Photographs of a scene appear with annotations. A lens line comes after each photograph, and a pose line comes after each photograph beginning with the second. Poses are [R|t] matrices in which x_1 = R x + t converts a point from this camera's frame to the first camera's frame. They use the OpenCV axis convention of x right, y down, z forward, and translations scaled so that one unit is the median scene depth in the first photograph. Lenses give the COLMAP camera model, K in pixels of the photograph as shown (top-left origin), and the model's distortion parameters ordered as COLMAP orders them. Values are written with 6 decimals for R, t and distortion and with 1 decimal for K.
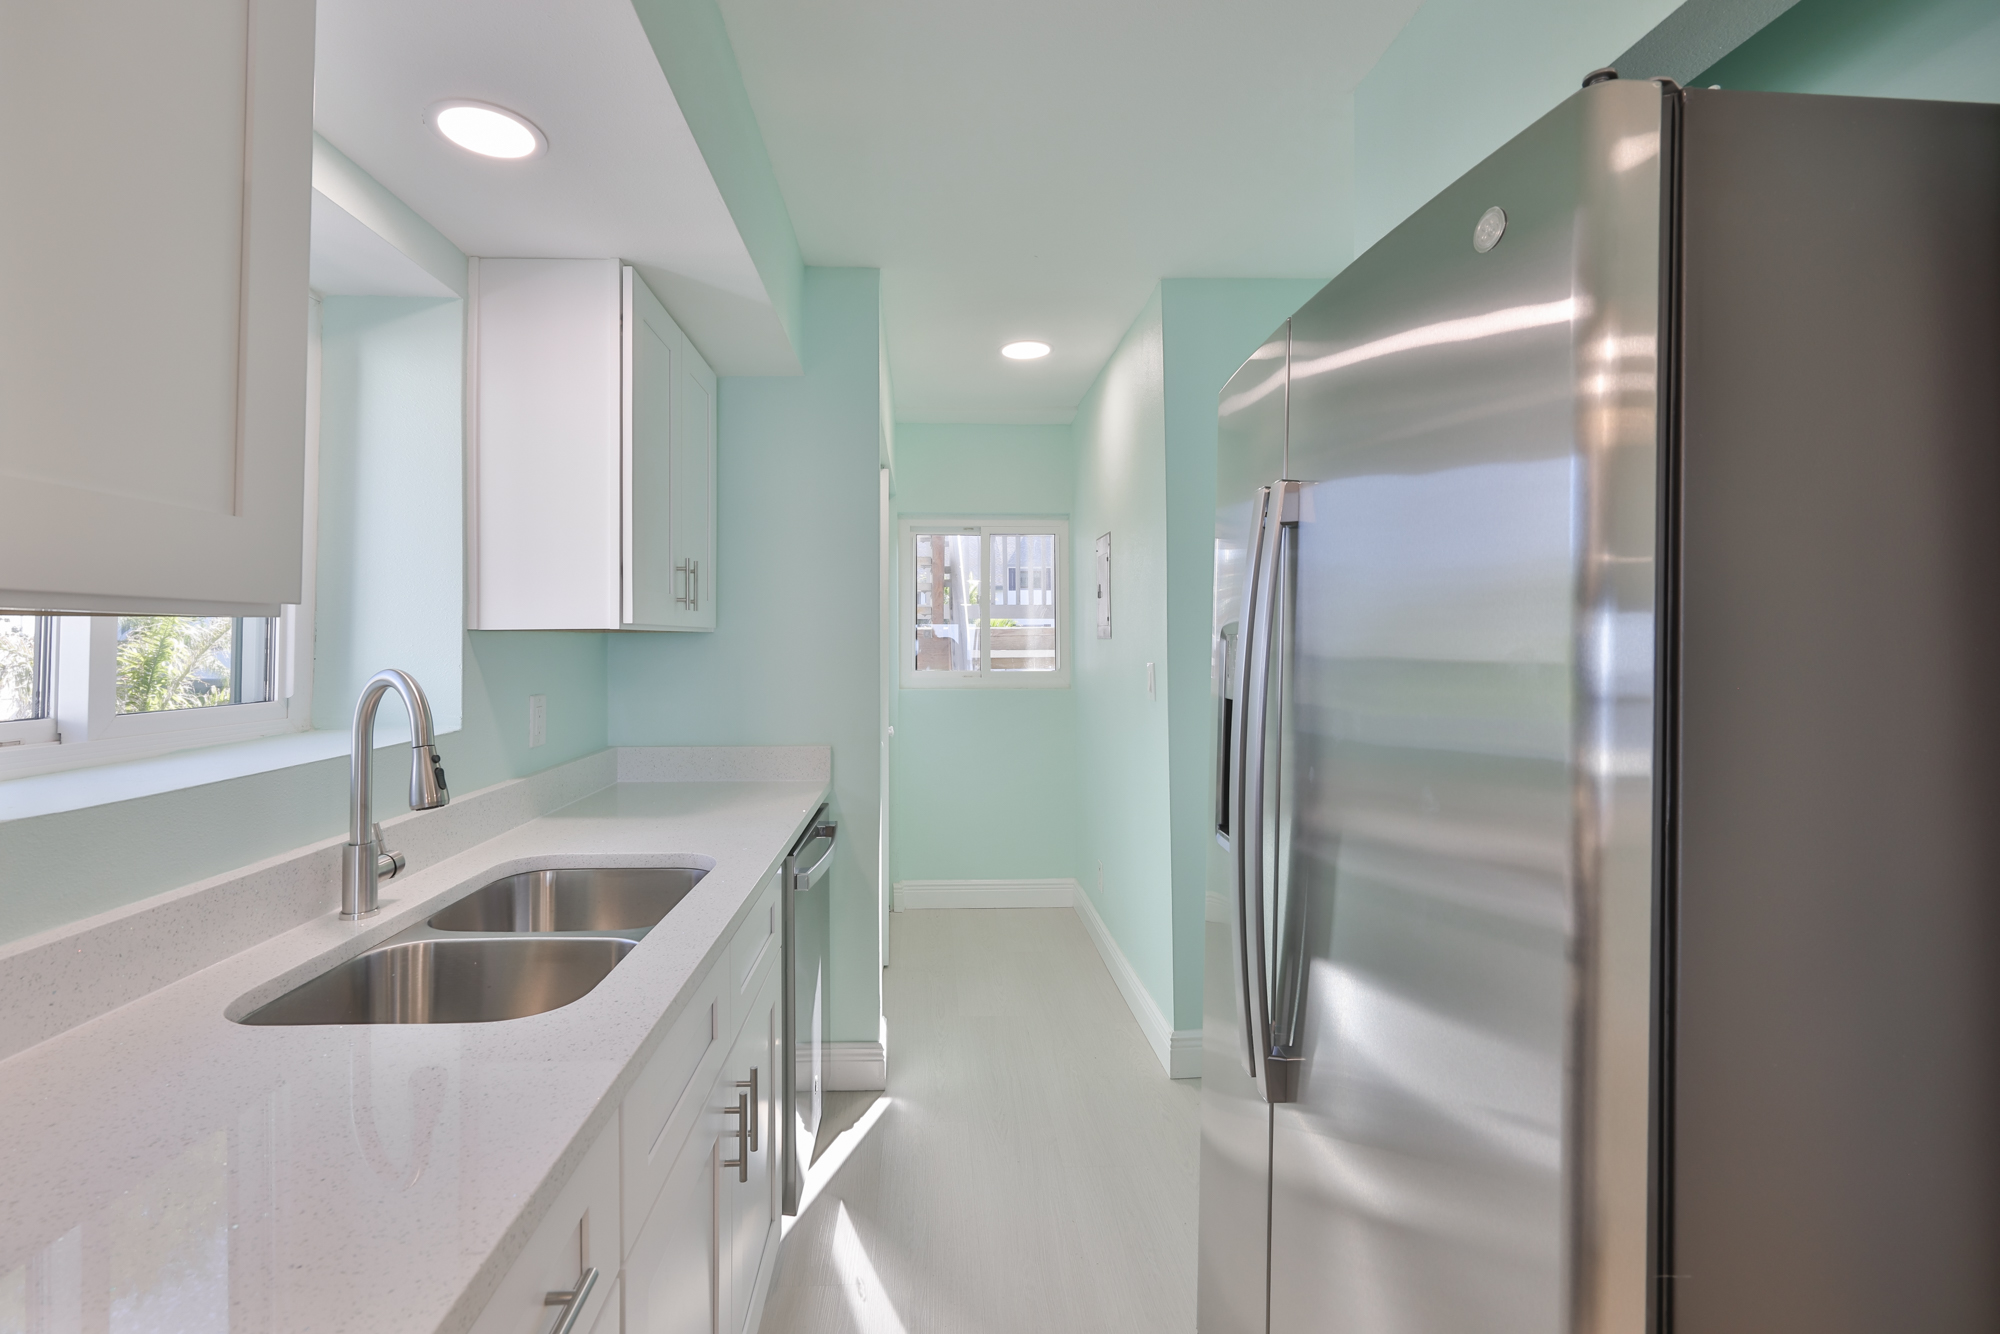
lens RADIAL K [[863.5, 0, 935.7], [0, 863.5, 630.1], [0, 0, 1]] dist [-0.001763, -0.000111]
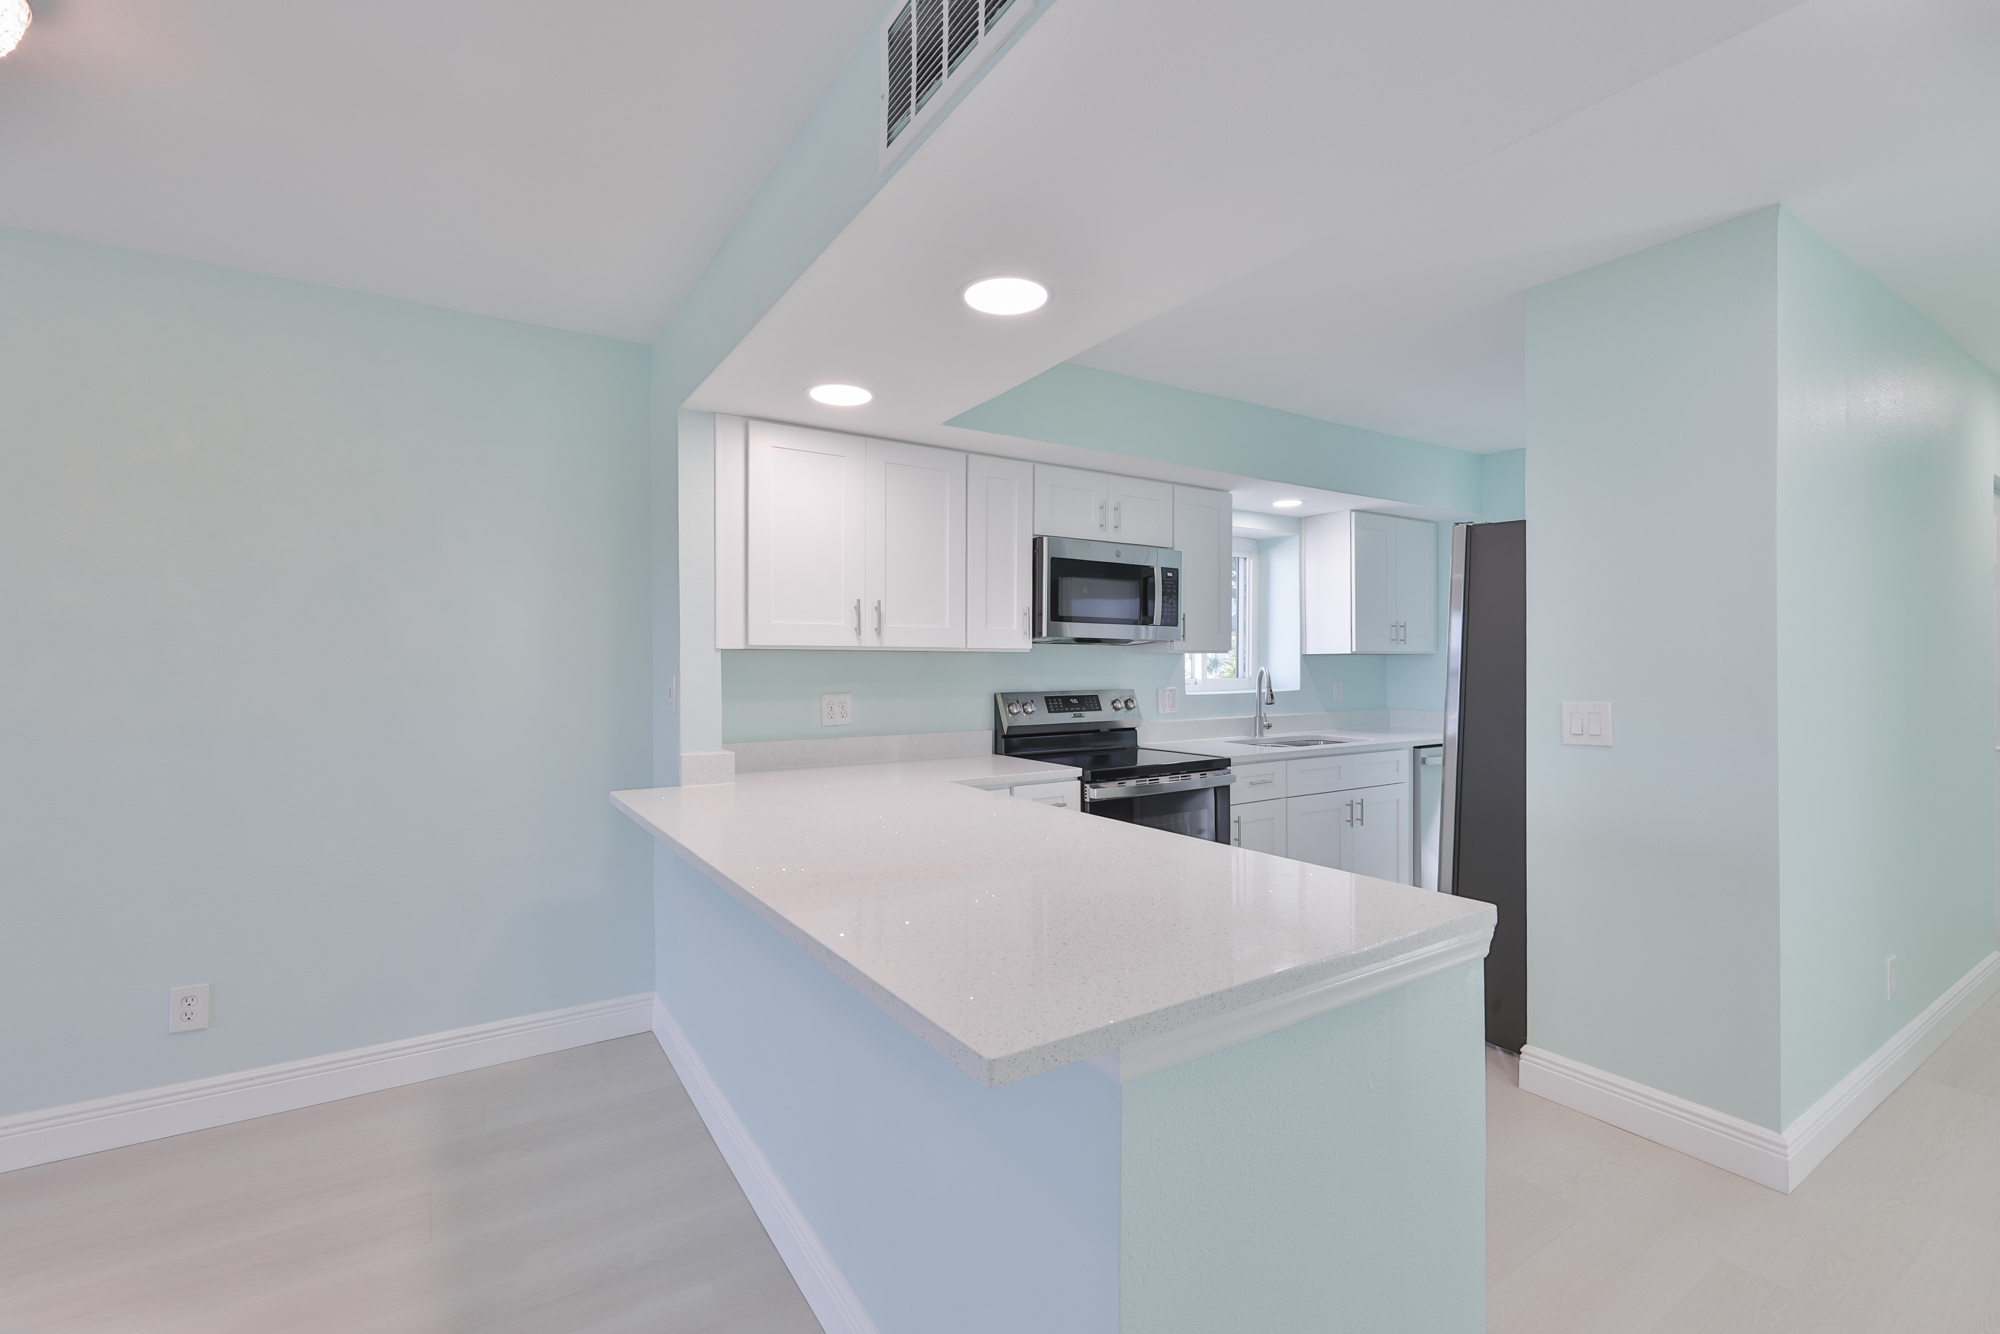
lens RADIAL K [[850.7, 0, 1003.3], [0, 850.7, 664.0], [0, 0, 1]] dist [0.000465, 0.000377]
pose [[0.527394, 0.003921, -0.849612, 0.864963], [0.010740, 0.999879, 0.011281, -0.006771], [0.849553, -0.015074, 0.527288, -0.851862]]
